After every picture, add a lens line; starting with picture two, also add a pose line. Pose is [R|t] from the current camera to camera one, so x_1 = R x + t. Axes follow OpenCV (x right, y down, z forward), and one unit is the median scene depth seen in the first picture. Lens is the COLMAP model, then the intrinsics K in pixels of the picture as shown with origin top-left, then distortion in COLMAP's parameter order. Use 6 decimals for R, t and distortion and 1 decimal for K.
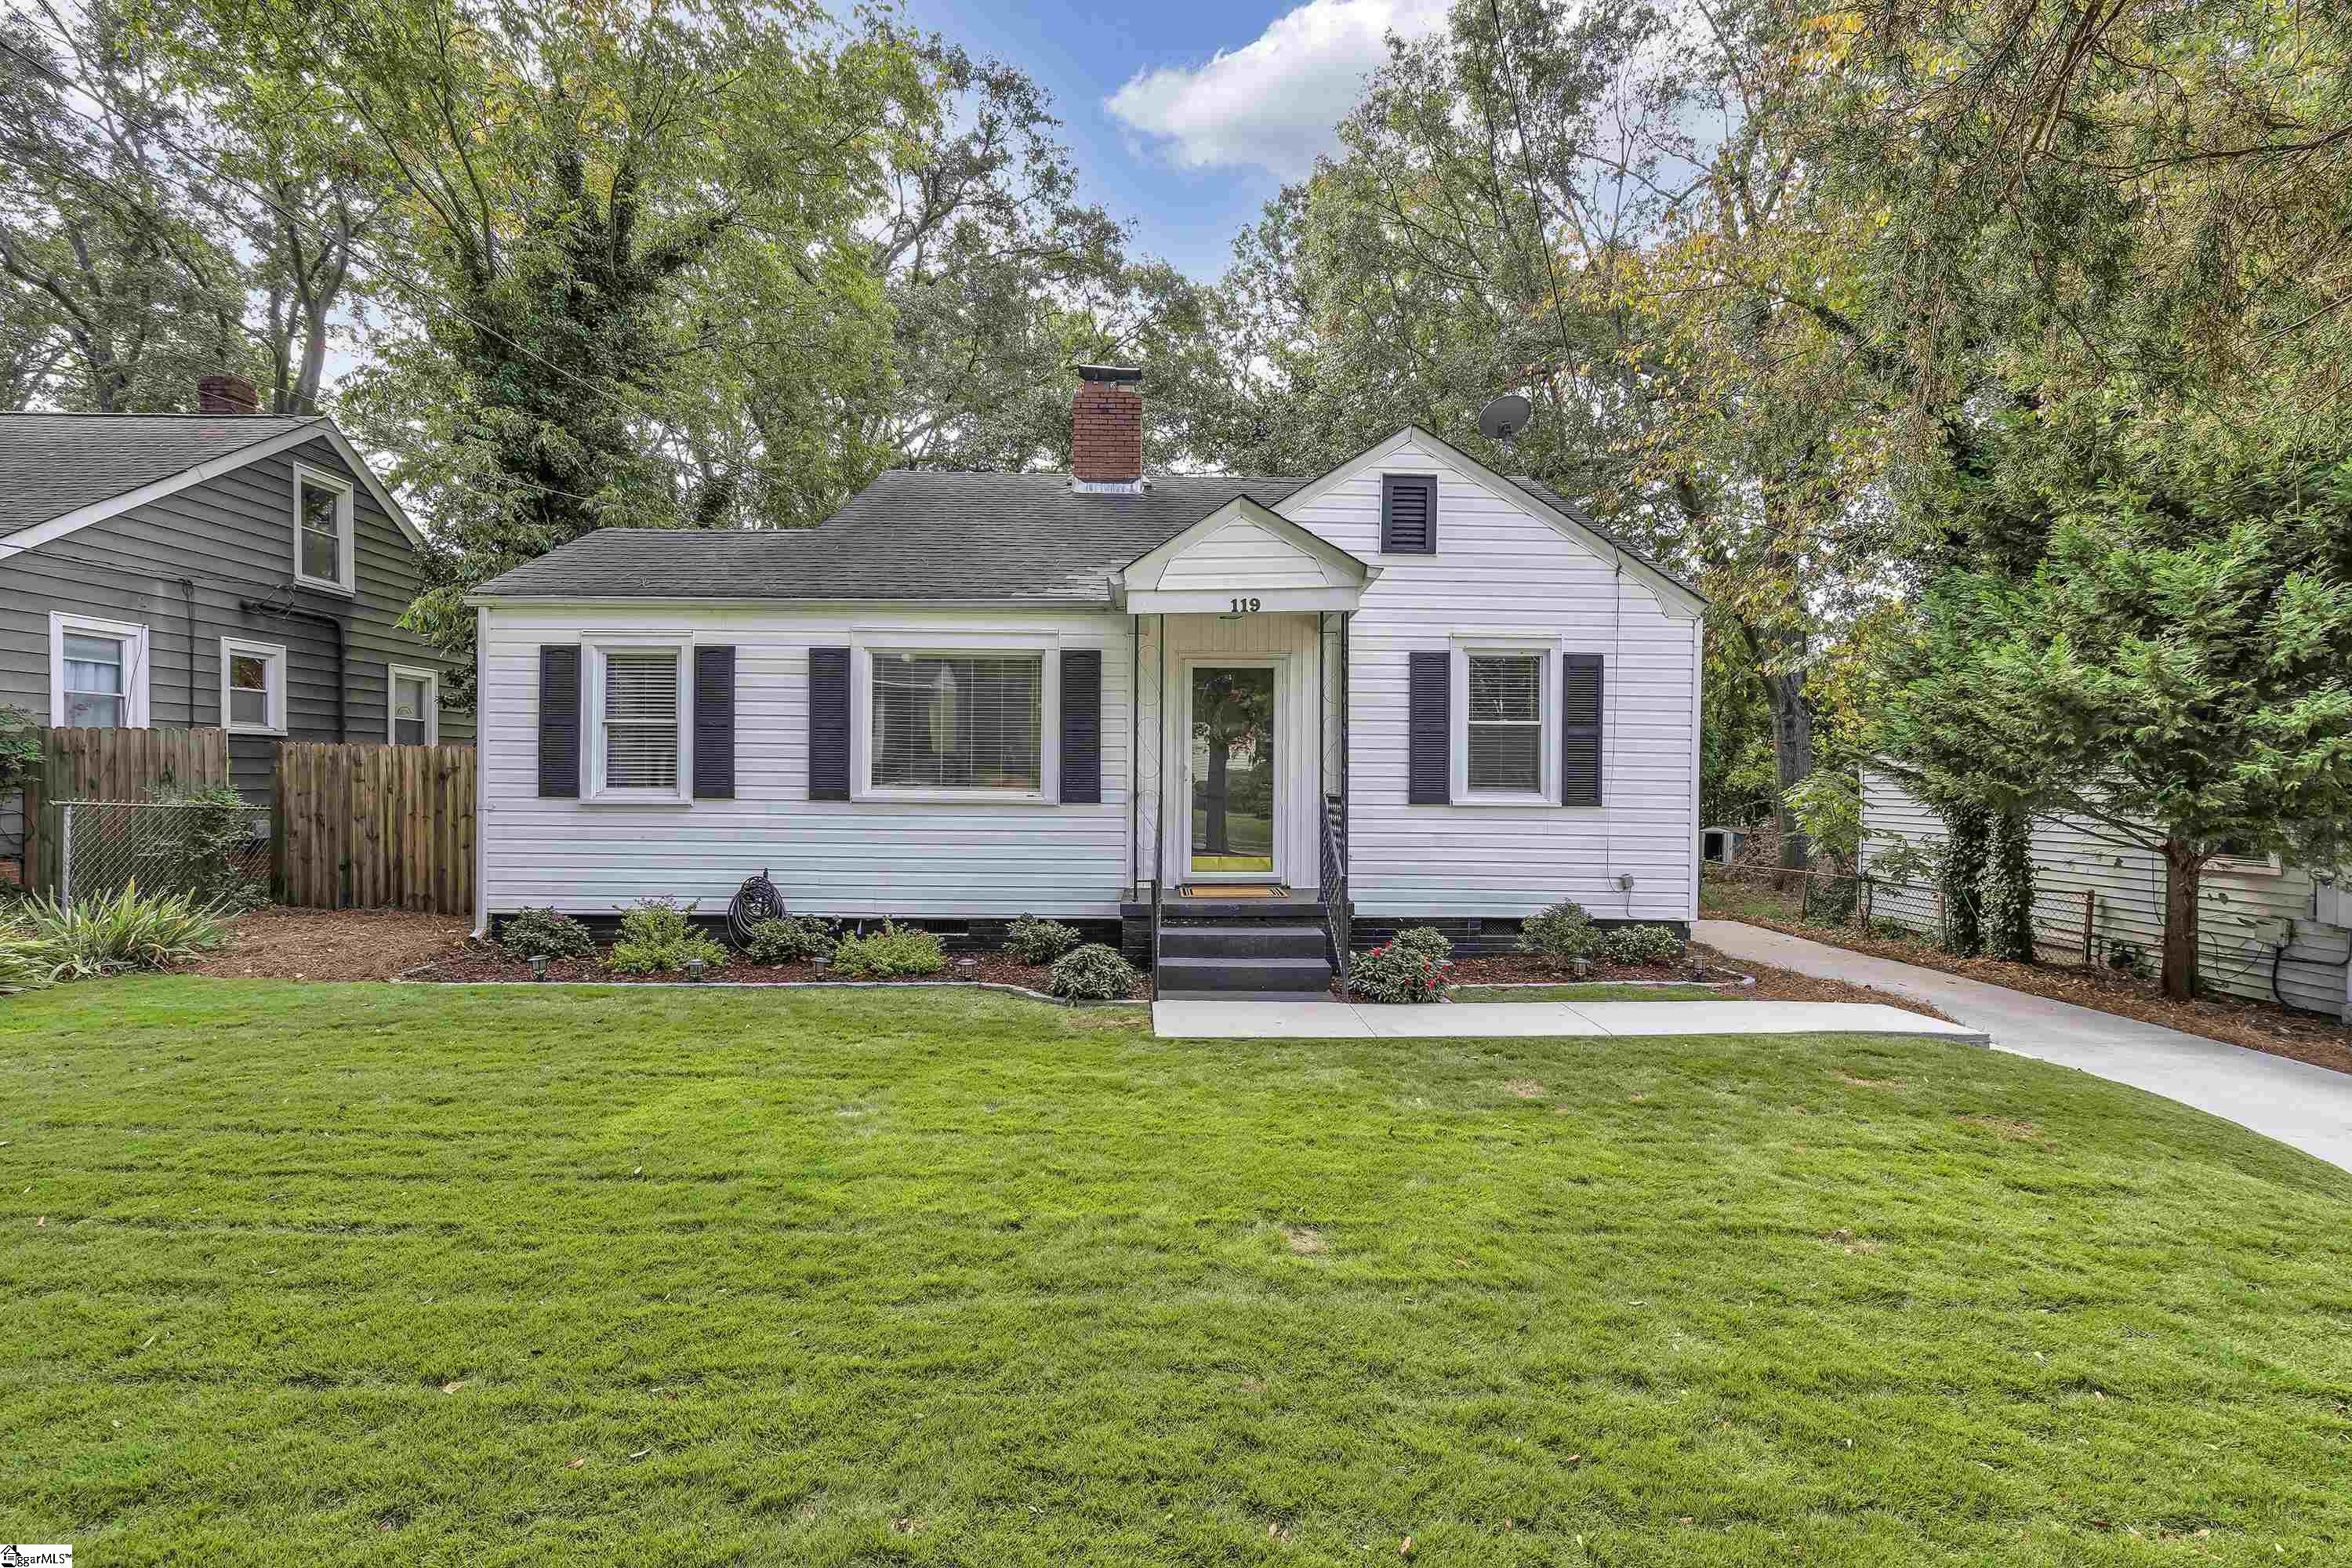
lens RADIAL K [[1106.6, 0, 1176.0], [0, 1106.6, 784.0], [0, 0, 1]] dist [0.014837, -0.000047]
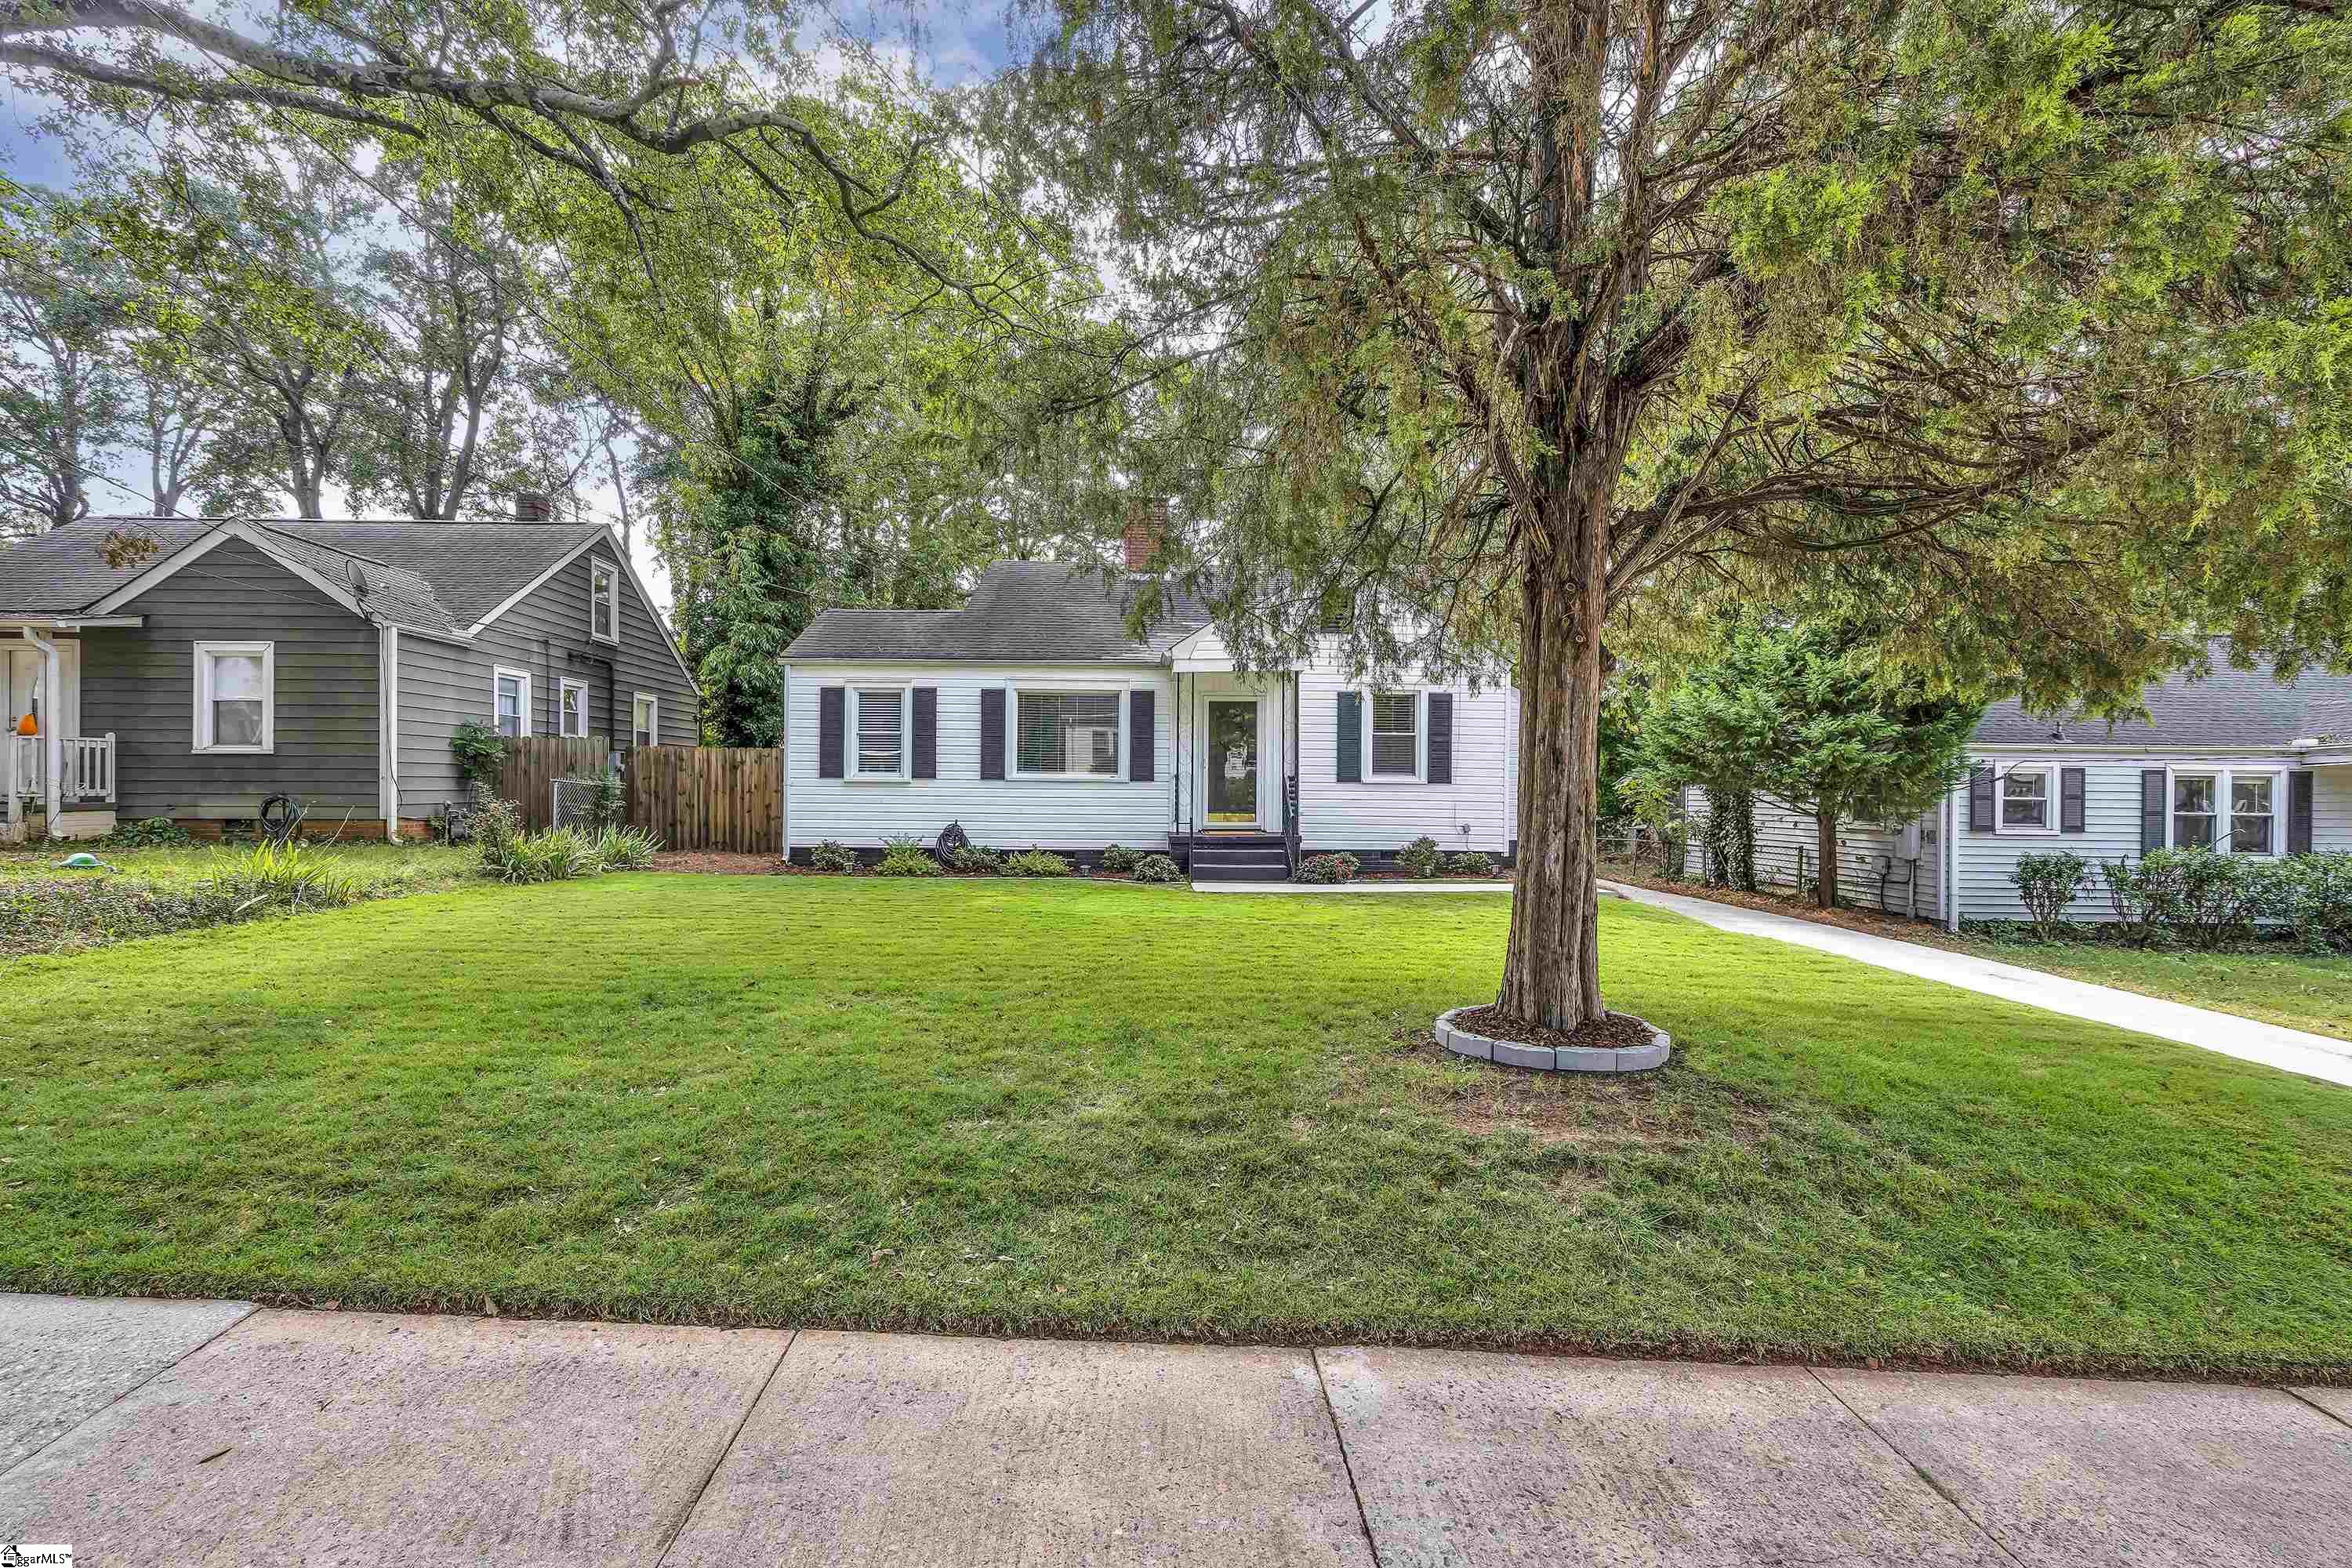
lens RADIAL K [[1075.3, 0, 1176.0], [0, 1075.3, 784.0], [0, 0, 1]] dist [-0.000059, 0.000009]
pose [[0.999951, 0.000415, 0.009936, -0.049732], [-0.000339, 0.999971, -0.007633, 0.033260], [-0.009939, 0.007629, 0.999921, -0.629278]]
